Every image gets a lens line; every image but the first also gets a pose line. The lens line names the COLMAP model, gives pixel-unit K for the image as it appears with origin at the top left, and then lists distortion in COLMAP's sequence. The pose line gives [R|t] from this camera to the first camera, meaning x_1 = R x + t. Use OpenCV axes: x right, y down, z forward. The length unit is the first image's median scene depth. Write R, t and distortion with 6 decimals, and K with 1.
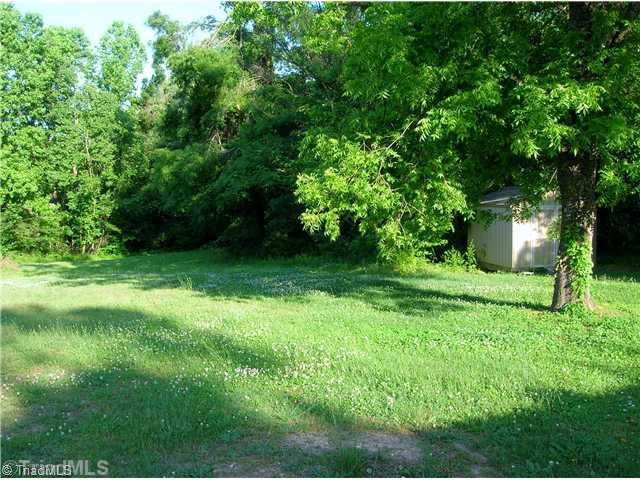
lens RADIAL K [[713.5, 0, 320.0], [0, 713.5, 240.0], [0, 0, 1]] dist [-0.146816, 0.054461]
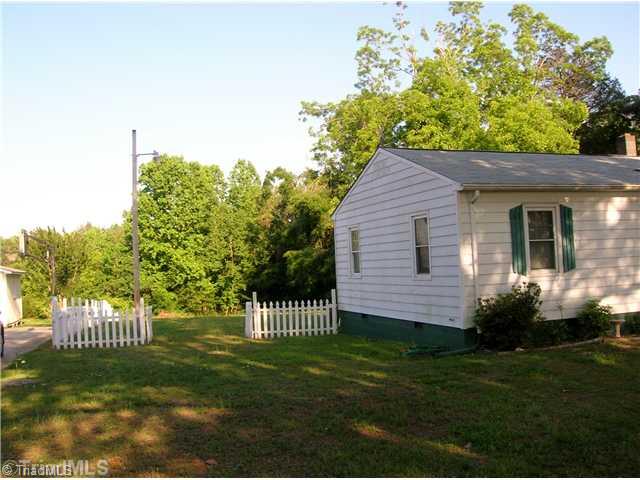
lens RADIAL K [[713.5, 0, 320.0], [0, 713.5, 240.0], [0, 0, 1]] dist [-0.146816, 0.054461]
pose [[0.996076, -0.026377, -0.084476, 0.004379], [0.017404, 0.994293, -0.105255, 0.025103], [0.086770, 0.103372, 0.990851, -0.574760]]
